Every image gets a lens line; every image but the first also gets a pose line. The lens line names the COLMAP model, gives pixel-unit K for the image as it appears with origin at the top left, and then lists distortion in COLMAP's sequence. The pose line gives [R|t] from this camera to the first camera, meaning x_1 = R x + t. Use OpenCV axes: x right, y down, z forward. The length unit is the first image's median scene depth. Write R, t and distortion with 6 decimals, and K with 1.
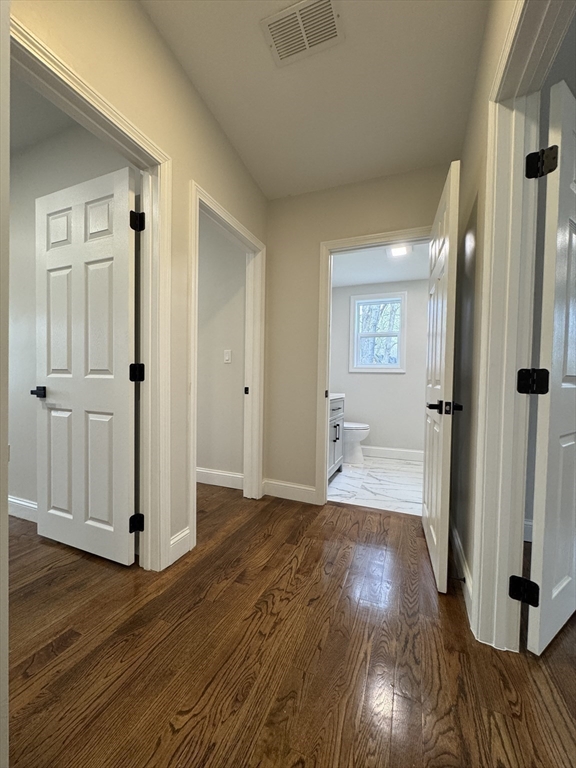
lens RADIAL K [[308.0, 0, 285.1], [0, 308.0, 384.9], [0, 0, 1]] dist [0.000961, 0.000572]
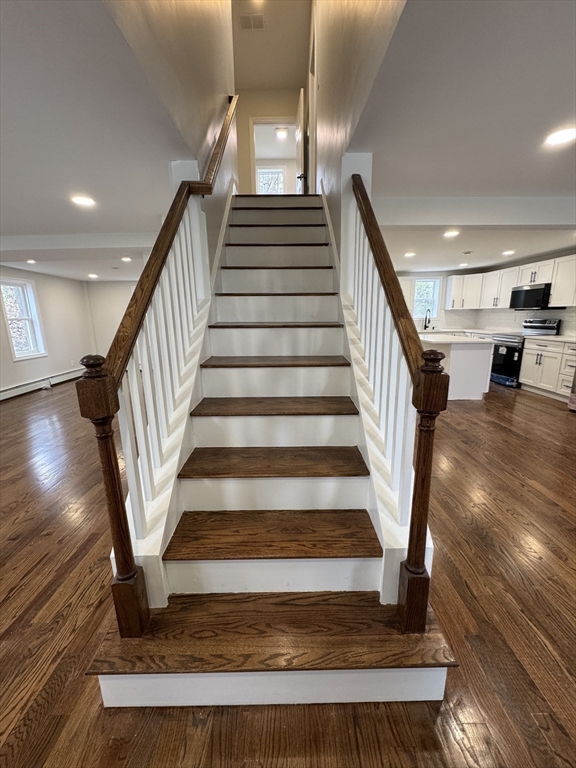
lens RADIAL K [[308.0, 0, 285.1], [0, 308.0, 385.4], [0, 0, 1]] dist [0.000961, 0.000572]
pose [[0.927153, -0.116956, 0.355960, -0.632764], [0.043349, 0.977137, 0.208144, 0.918693], [-0.372166, -0.177551, 0.911026, -1.370359]]
